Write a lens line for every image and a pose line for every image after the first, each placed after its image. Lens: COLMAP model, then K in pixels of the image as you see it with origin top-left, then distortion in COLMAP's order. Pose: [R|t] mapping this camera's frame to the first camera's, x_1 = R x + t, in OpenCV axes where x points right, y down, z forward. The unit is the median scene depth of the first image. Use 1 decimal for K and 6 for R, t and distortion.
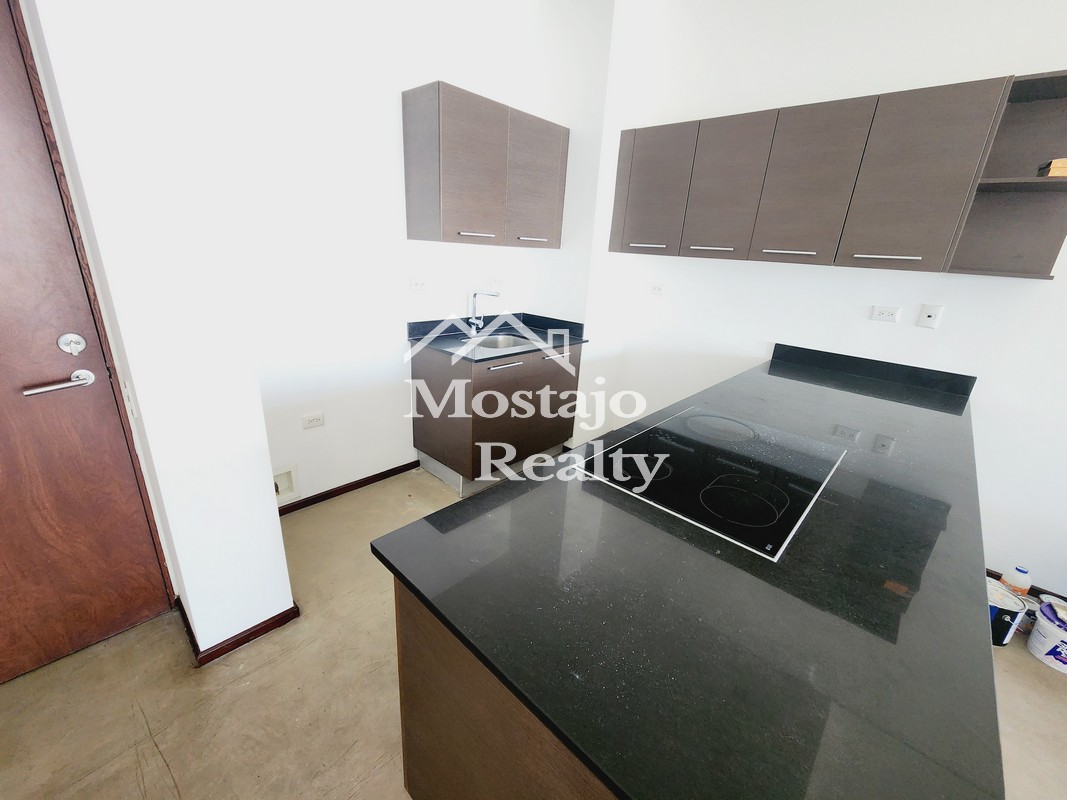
lens RADIAL K [[433.4, 0, 533.5], [0, 433.4, 400.0], [0, 0, 1]] dist [-0.001515, -0.000529]
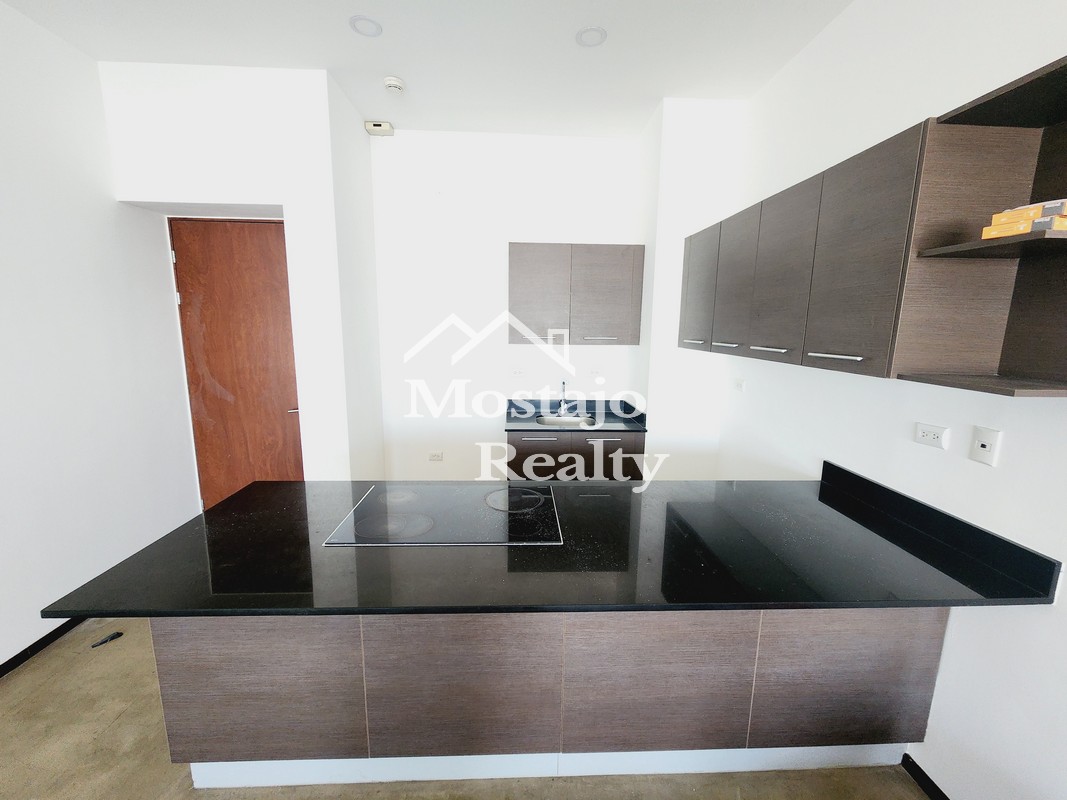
lens RADIAL K [[433.4, 0, 533.5], [0, 433.4, 400.0], [0, 0, 1]] dist [-0.001515, -0.000529]
pose [[0.711205, 0.072296, -0.699257, 0.702635], [-0.206387, 0.972337, -0.109383, -0.044000], [0.672006, 0.222111, 0.706452, 0.086821]]
